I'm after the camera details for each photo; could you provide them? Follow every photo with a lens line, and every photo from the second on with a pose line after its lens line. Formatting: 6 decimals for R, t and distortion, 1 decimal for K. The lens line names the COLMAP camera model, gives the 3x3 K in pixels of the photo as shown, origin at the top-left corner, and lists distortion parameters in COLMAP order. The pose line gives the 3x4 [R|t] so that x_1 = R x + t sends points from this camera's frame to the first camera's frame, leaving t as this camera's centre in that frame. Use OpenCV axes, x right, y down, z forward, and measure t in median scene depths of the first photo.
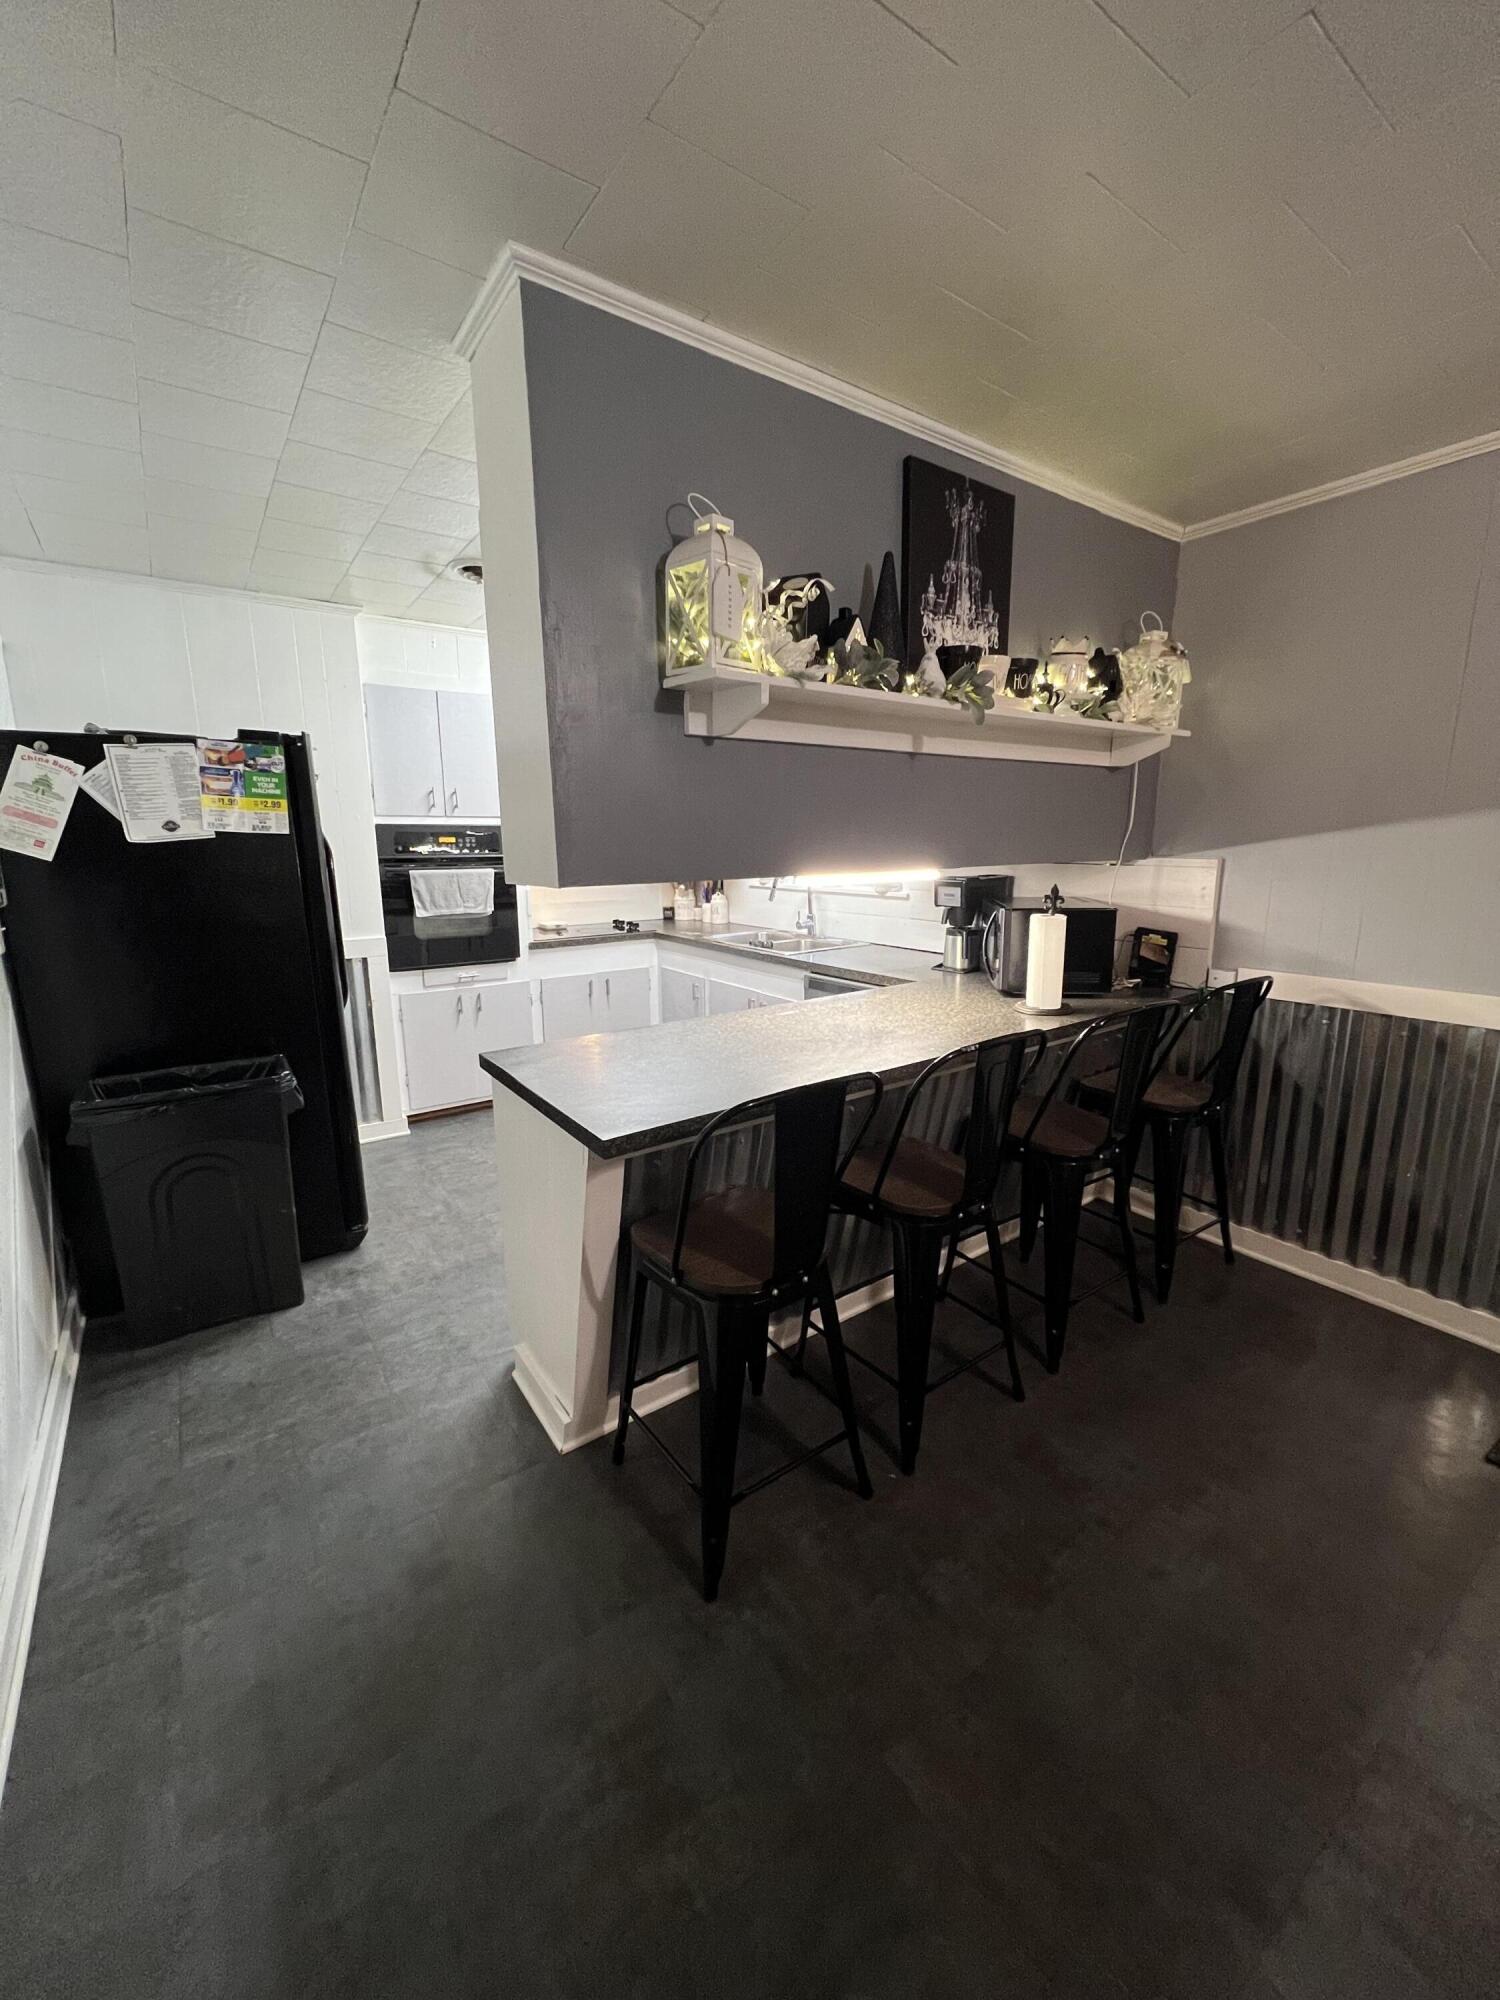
lens RADIAL K [[797.9, 0, 752.7], [0, 797.9, 1003.4], [0, 0, 1]] dist [-0.000850, 0.000230]
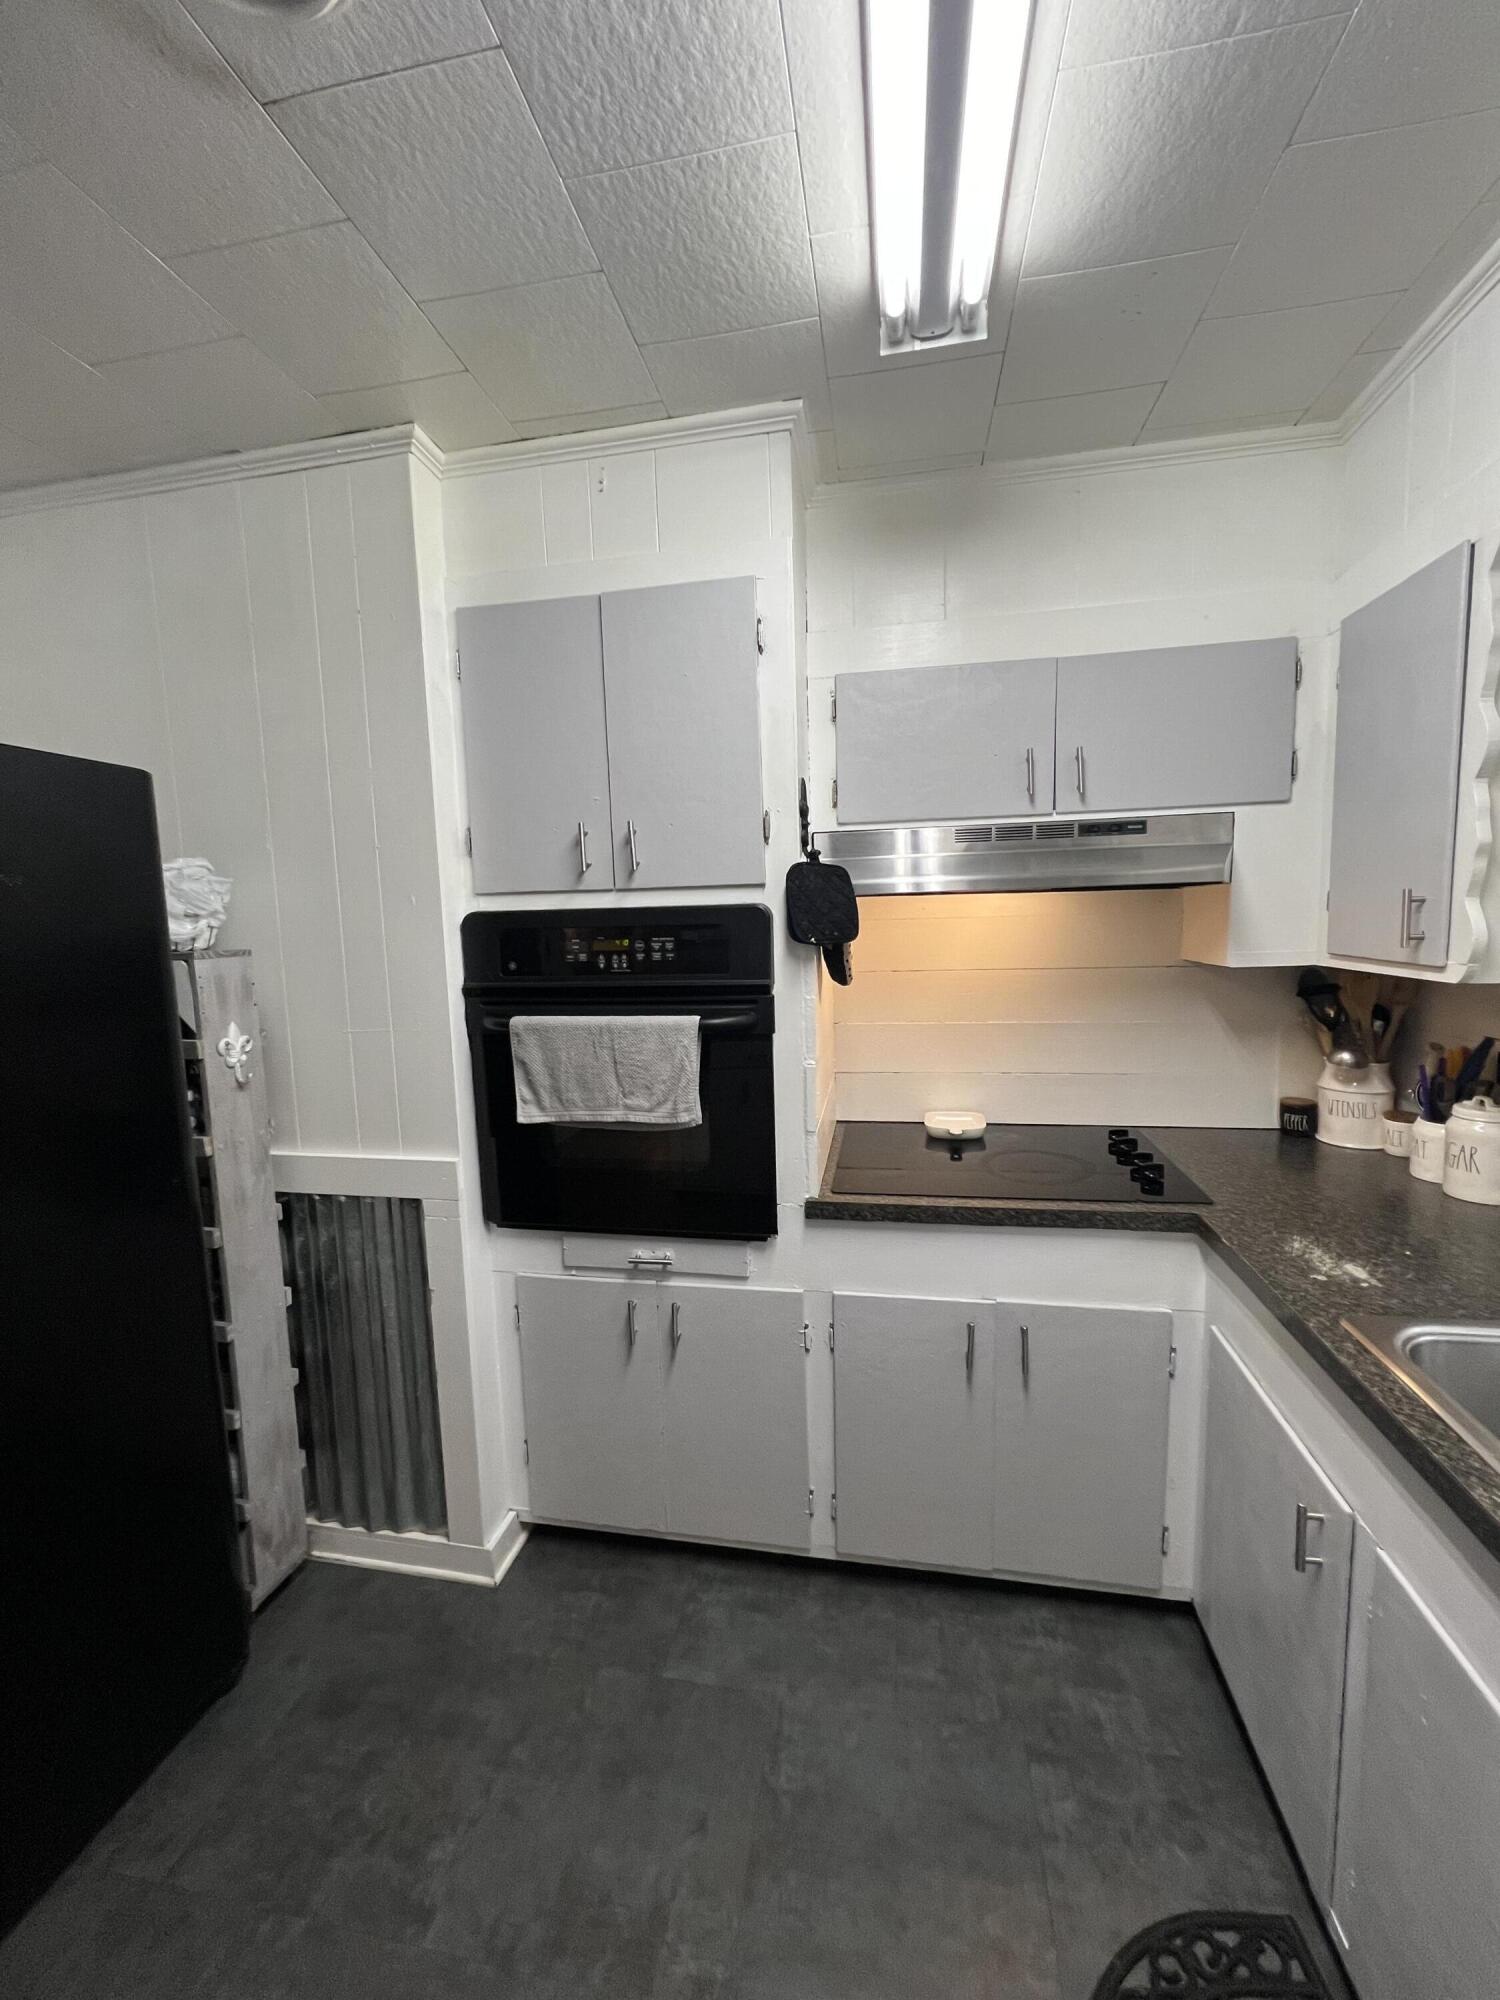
lens RADIAL K [[797.9, 0, 761.5], [0, 797.9, 997.8], [0, 0, 1]] dist [-0.000850, 0.000230]
pose [[0.695254, 0.058450, -0.716383, -0.024378], [-0.116124, 0.992729, -0.031702, -0.170099], [0.709321, 0.105231, 0.696986, 0.753775]]
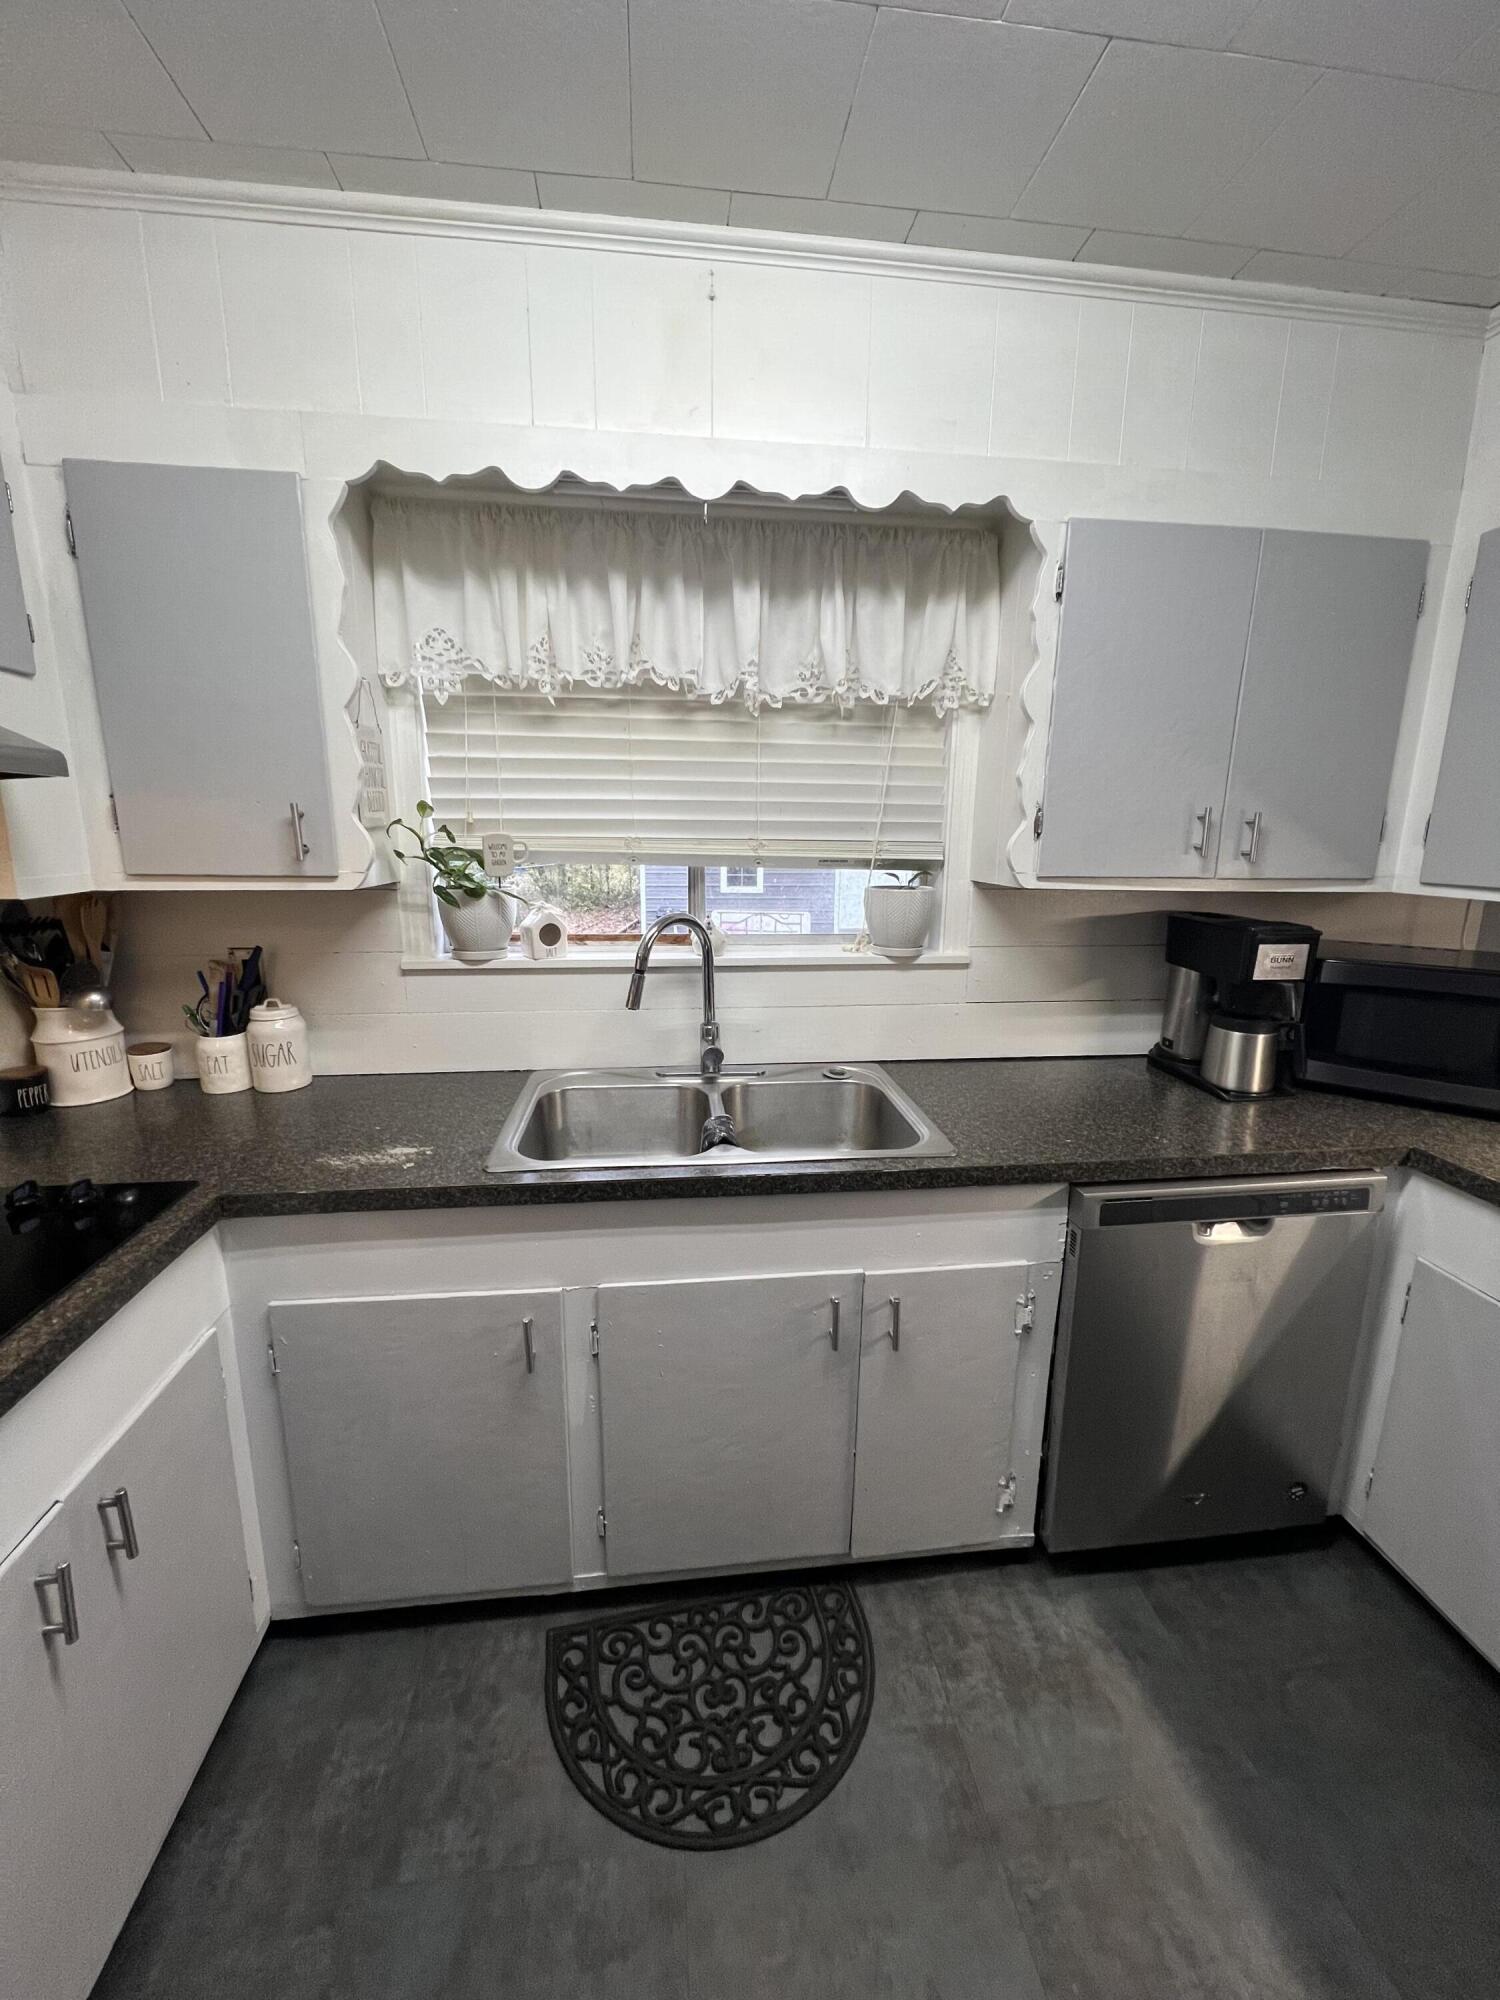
lens RADIAL K [[797.9, 0, 740.5], [0, 797.9, 997.6], [0, 0, 1]] dist [-0.000850, 0.000230]
pose [[0.490222, -0.168995, 0.855057, -0.291752], [0.163391, 0.981450, 0.100300, -0.177293], [-0.856146, 0.090539, 0.508741, 0.836951]]
